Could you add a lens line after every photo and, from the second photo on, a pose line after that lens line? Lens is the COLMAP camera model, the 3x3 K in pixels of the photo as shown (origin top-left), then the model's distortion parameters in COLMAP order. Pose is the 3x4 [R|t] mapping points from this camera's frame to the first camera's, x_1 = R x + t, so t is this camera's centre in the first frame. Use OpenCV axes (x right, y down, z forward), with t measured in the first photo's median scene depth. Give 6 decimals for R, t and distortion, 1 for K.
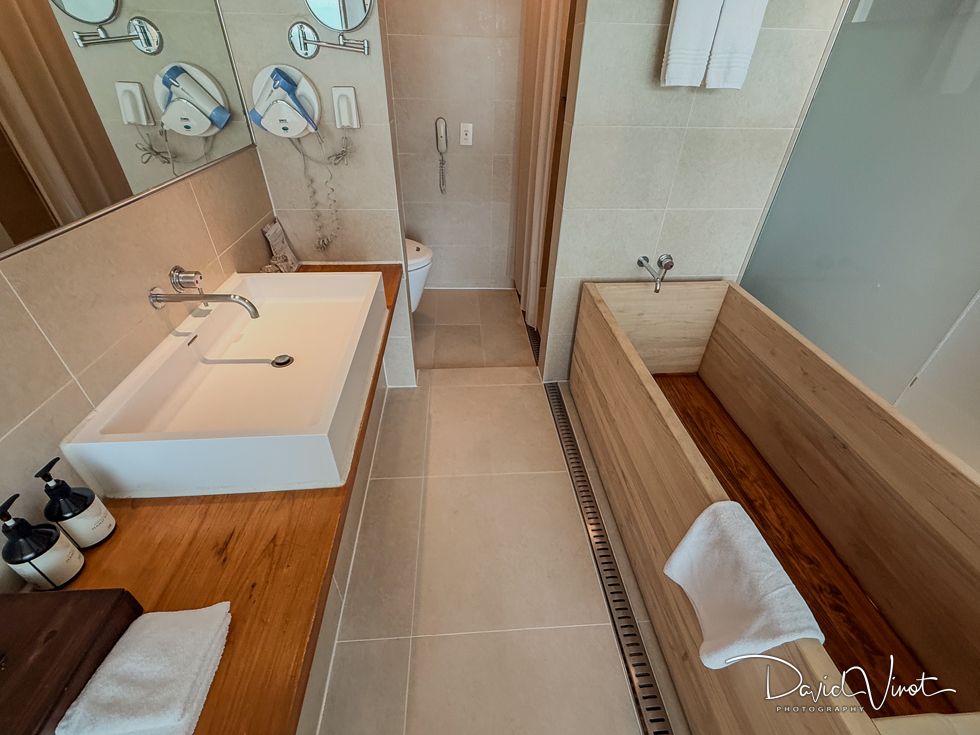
lens RADIAL K [[424.6, 0, 488.8], [0, 424.6, 366.7], [0, 0, 1]] dist [-0.000233, -0.000918]
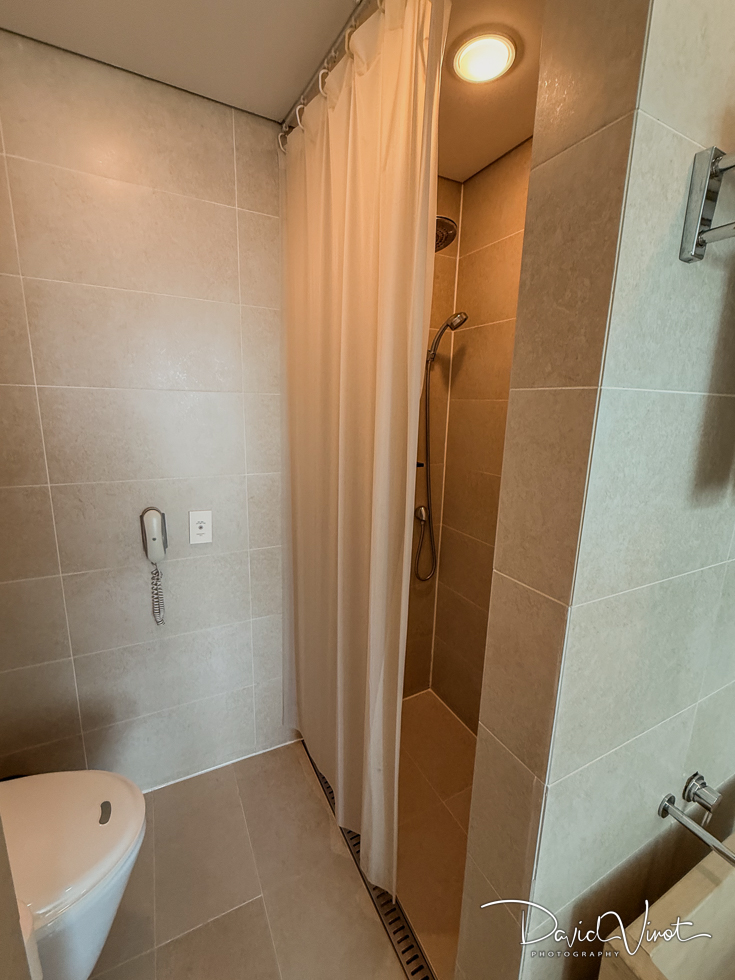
lens RADIAL K [[424.6, 0, 367.5], [0, 424.6, 490.0], [0, 0, 1]] dist [-0.000233, -0.000918]
pose [[0.920647, -0.077832, 0.382558, -0.060569], [0.224370, 0.907407, -0.355345, -0.332214], [-0.319479, 0.412982, 0.852865, 0.404687]]
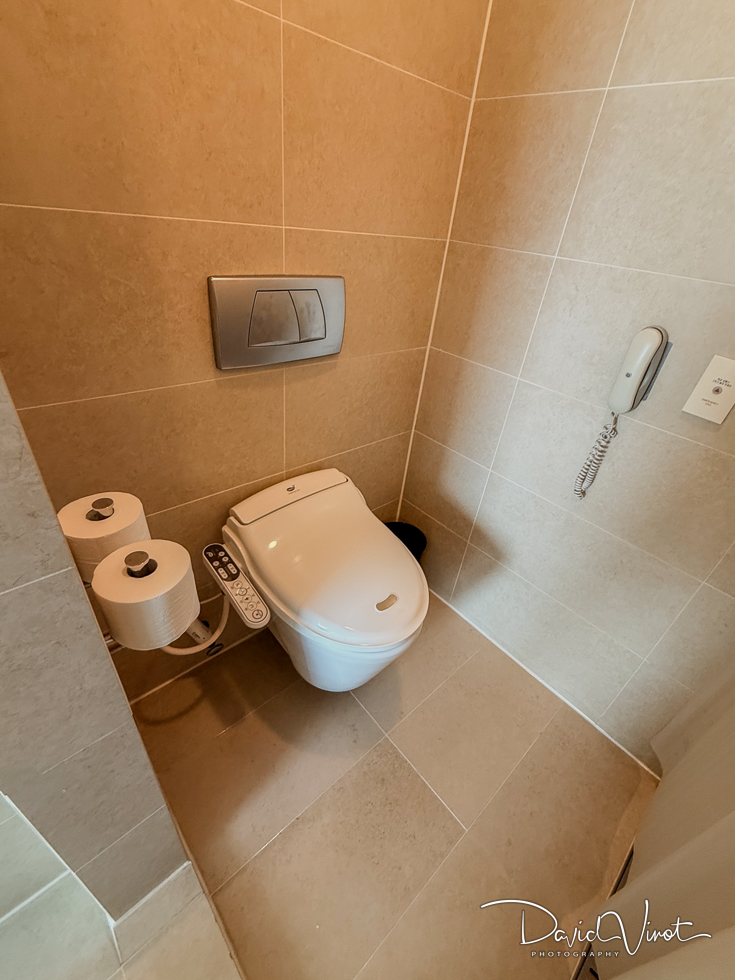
lens RADIAL K [[424.6, 0, 367.5], [0, 424.6, 490.0], [0, 0, 1]] dist [-0.000233, -0.000918]
pose [[0.610944, 0.471450, -0.635990, 0.025327], [-0.533190, 0.838860, 0.109643, -0.372973], [0.585197, 0.272118, 0.763869, 0.610392]]
